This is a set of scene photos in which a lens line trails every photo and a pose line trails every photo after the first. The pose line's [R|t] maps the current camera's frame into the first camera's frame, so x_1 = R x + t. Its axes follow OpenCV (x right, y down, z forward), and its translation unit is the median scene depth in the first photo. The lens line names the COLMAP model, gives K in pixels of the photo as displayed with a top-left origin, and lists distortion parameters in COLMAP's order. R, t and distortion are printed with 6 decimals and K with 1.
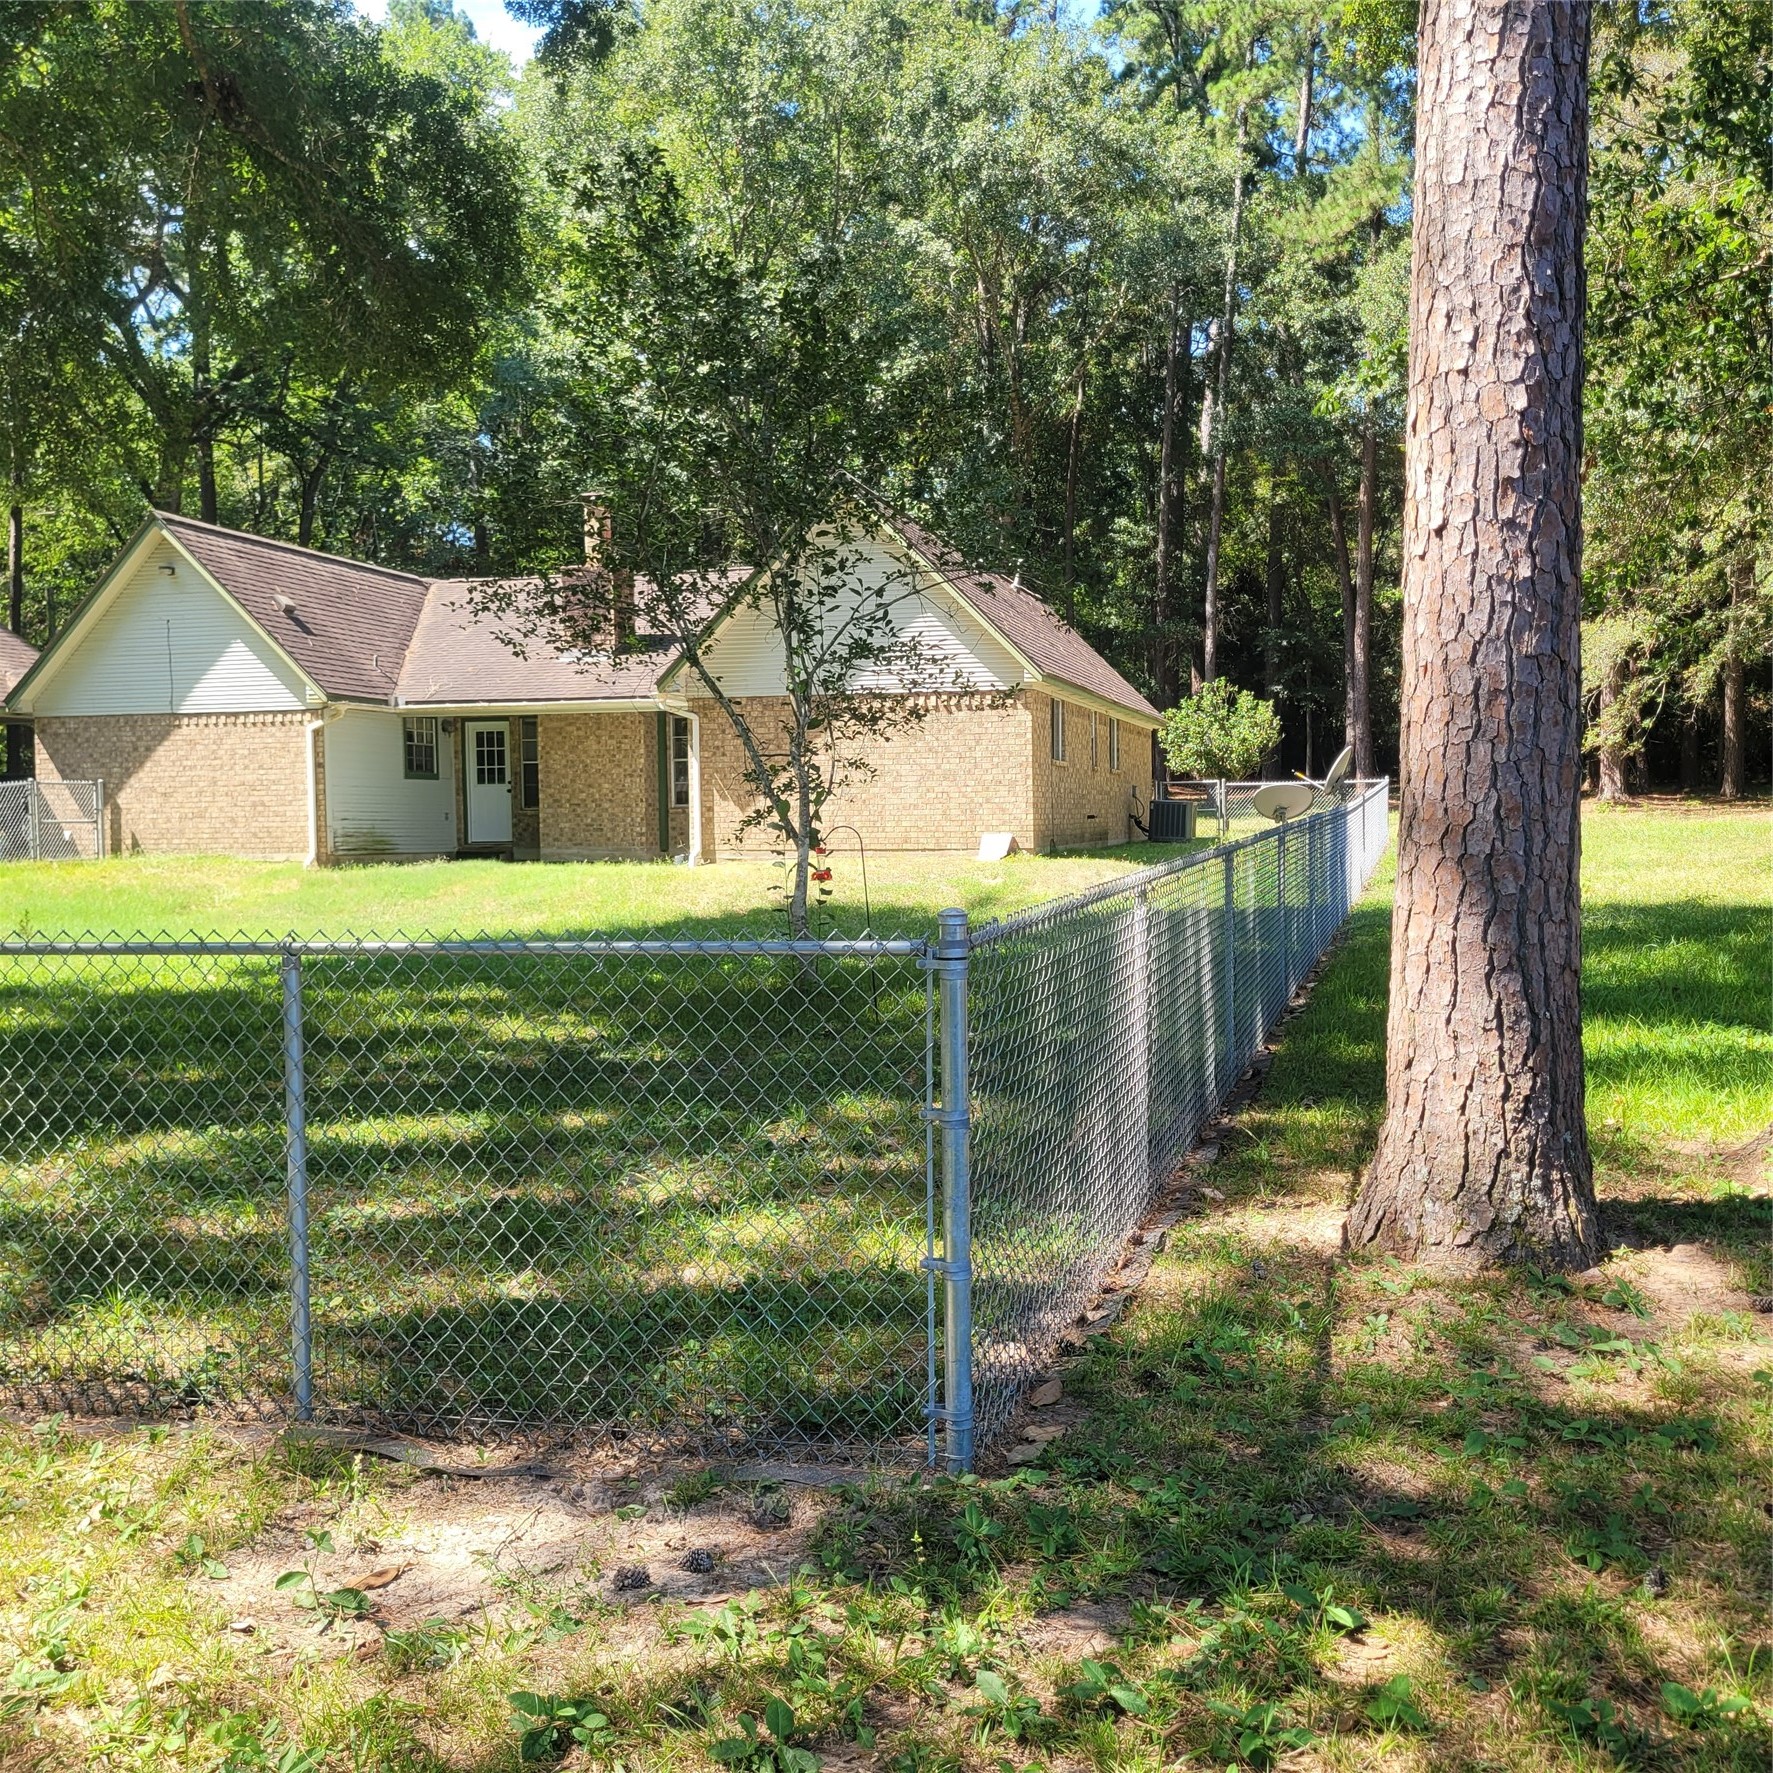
lens RADIAL K [[1765.1, 0, 940.2], [0, 1765.1, 903.3], [0, 0, 1]] dist [0.034148, -0.022200]
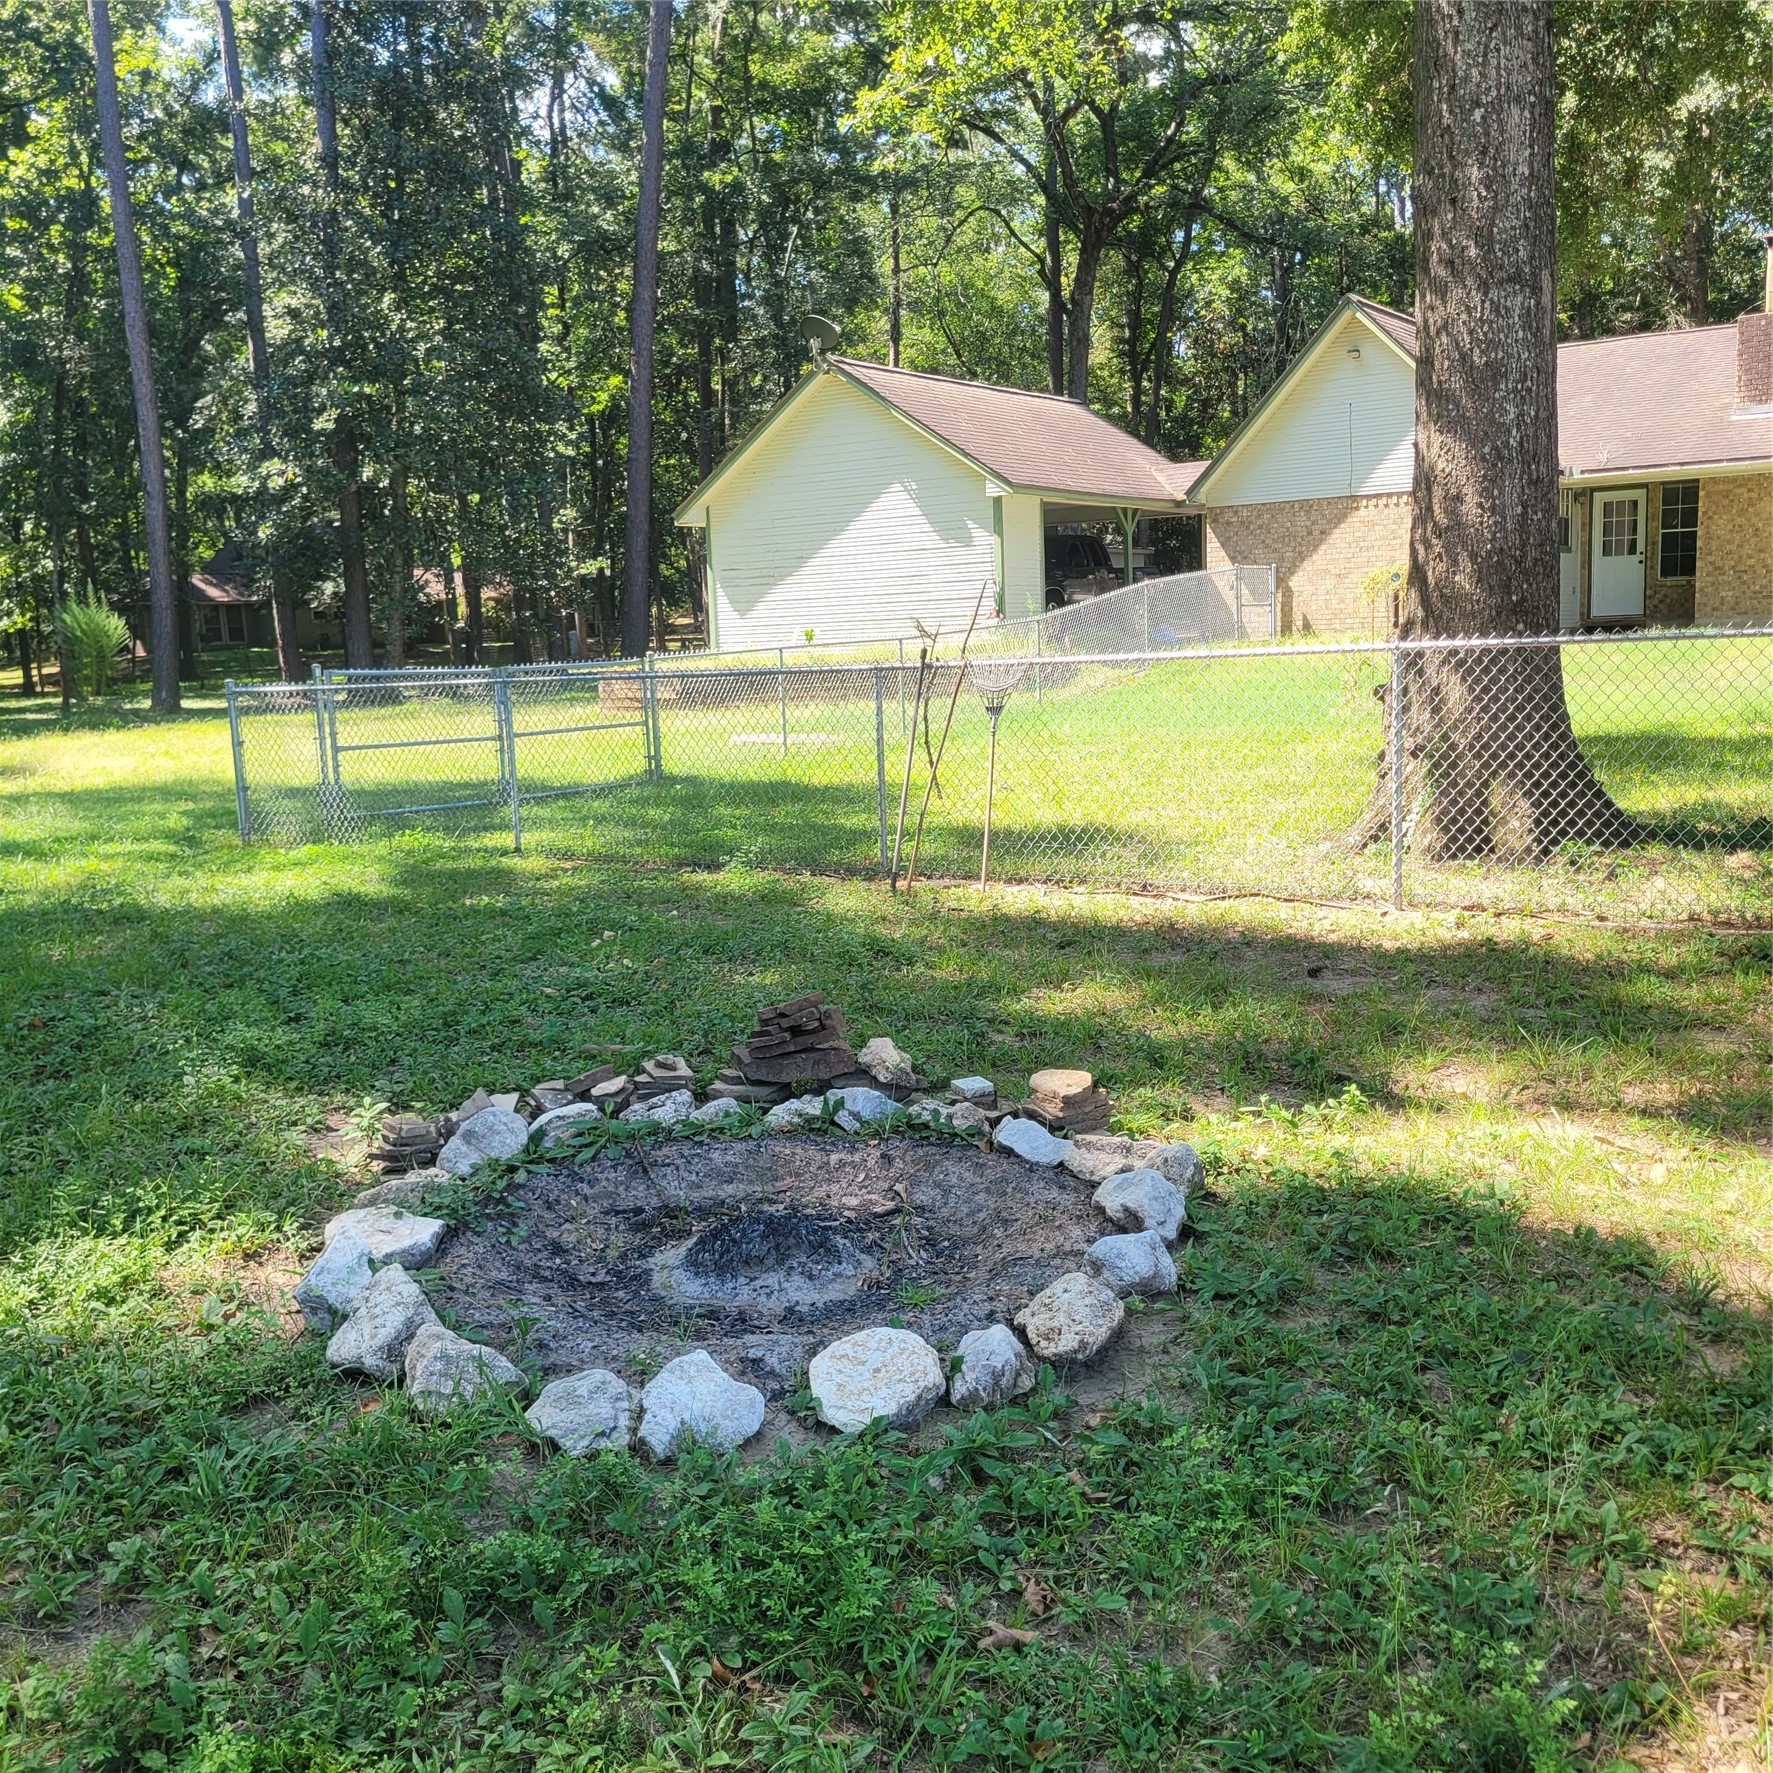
lens RADIAL K [[1772.1, 0, 886.8], [0, 1772.1, 874.8], [0, 0, 1]] dist [0.052995, -0.043163]
pose [[0.947649, 0.017490, -0.318836, -0.418784], [0.011427, 0.996002, 0.088600, 0.021112], [0.319111, -0.087604, 0.943660, -0.100388]]
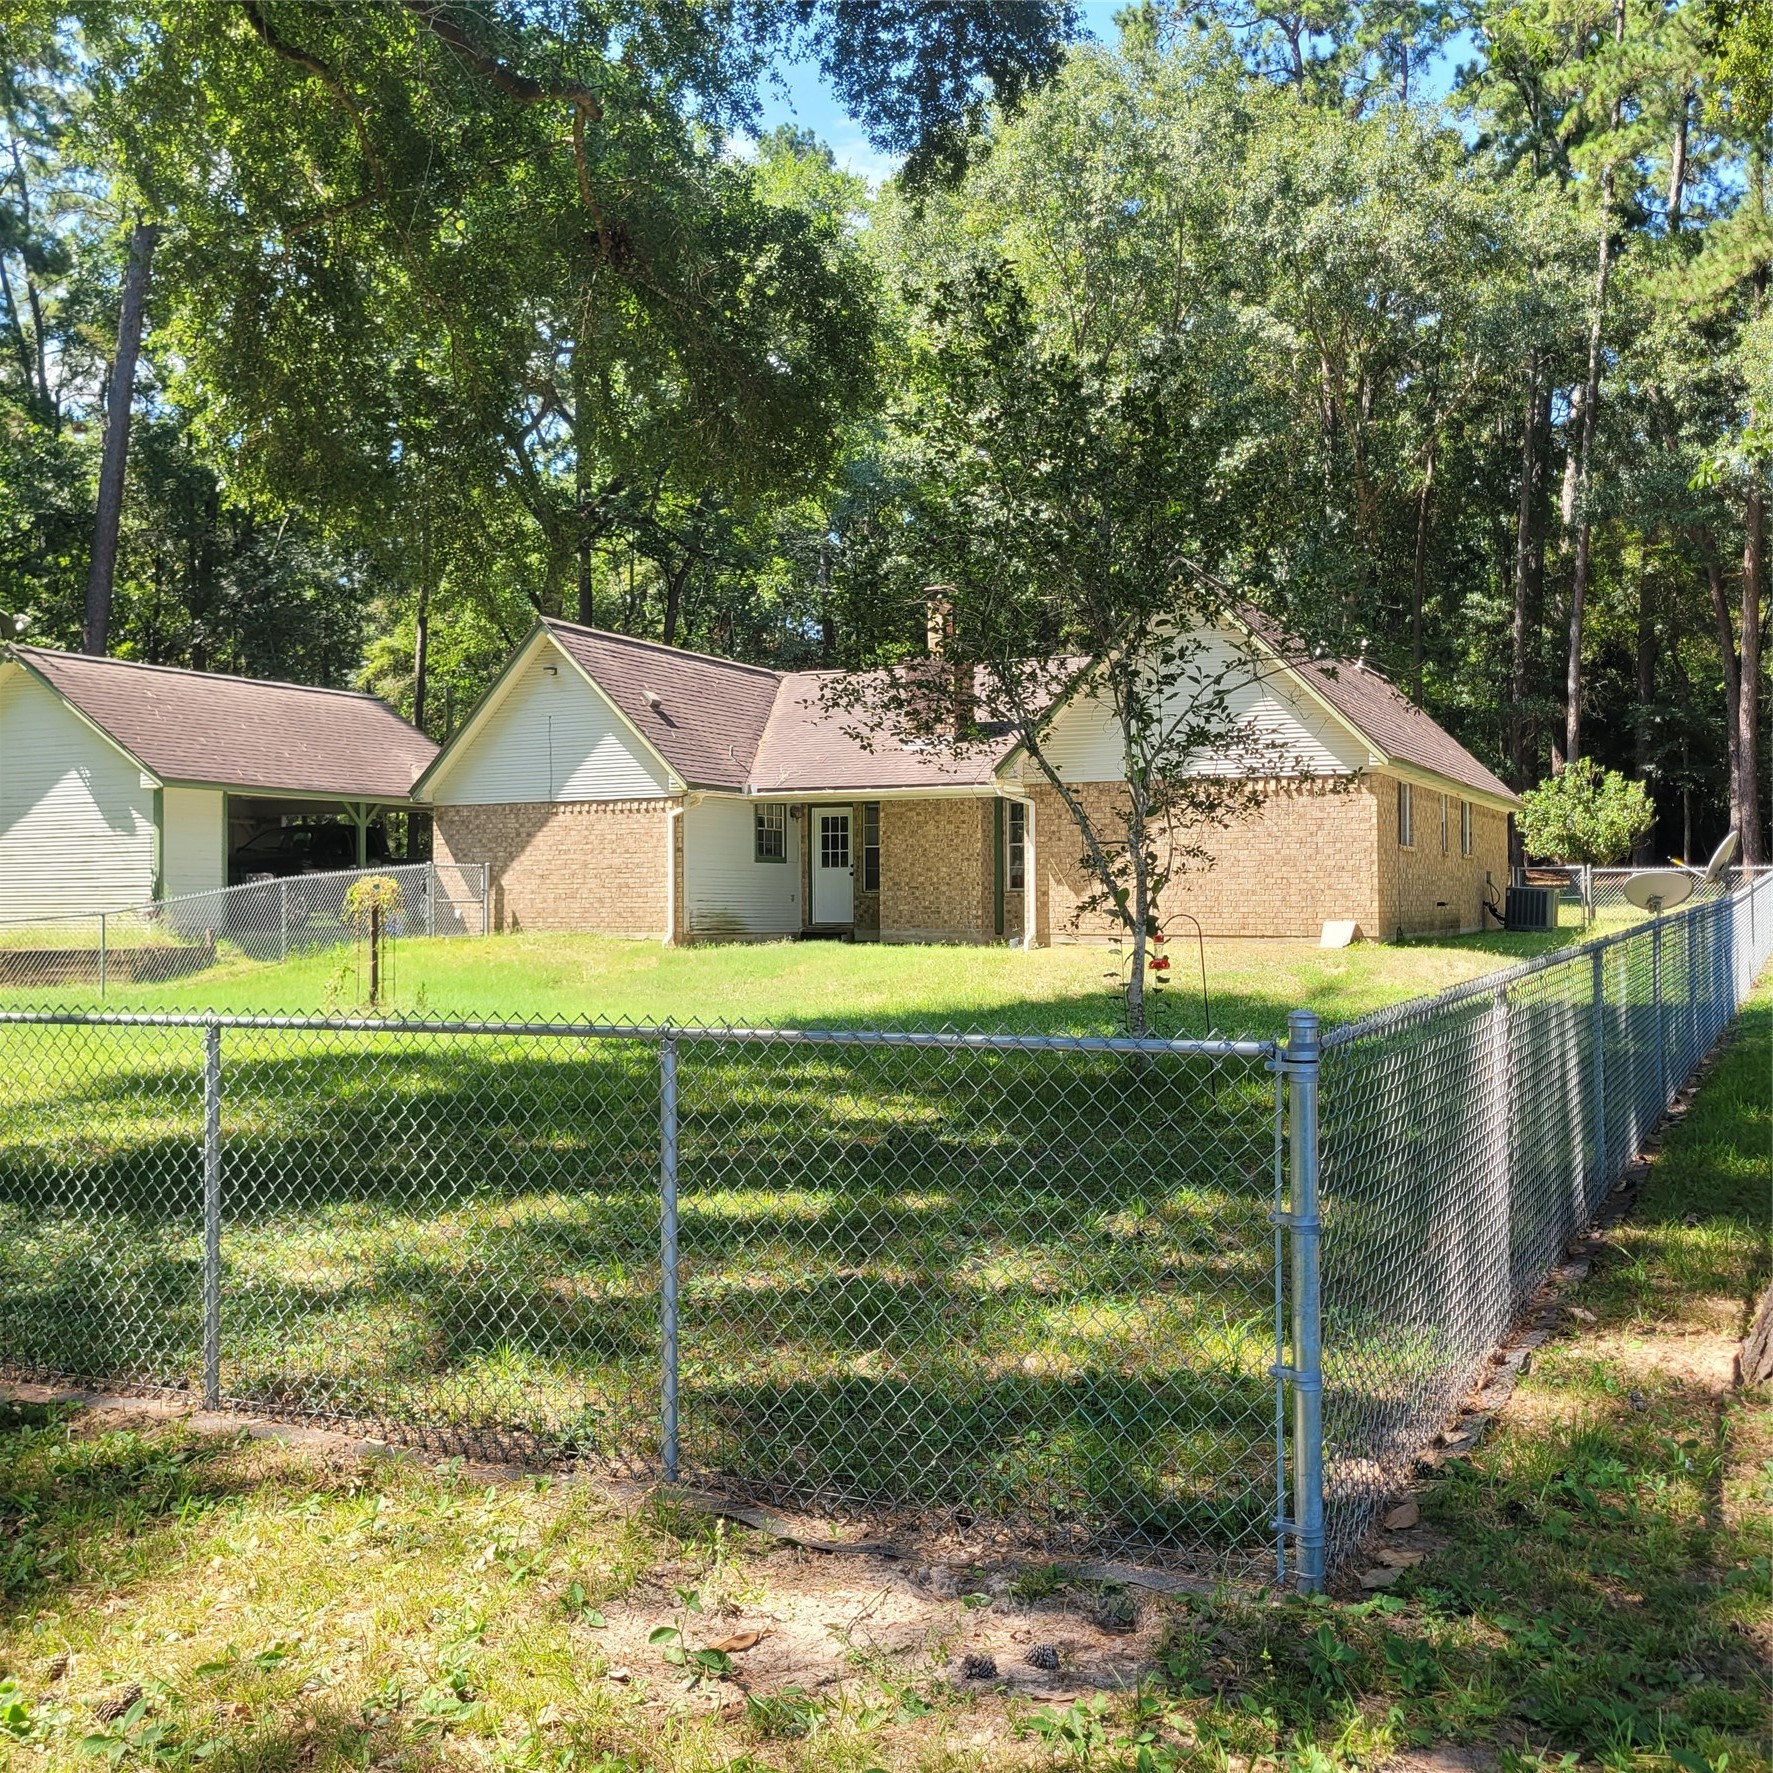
lens RADIAL K [[1772.1, 0, 886.8], [0, 1772.1, 874.8], [0, 0, 1]] dist [0.052995, -0.043163]
pose [[0.976810, 0.004798, -0.214053, -0.001899], [-0.017959, 0.998062, -0.059583, -0.002215], [0.213352, 0.062046, 0.975003, -0.007949]]
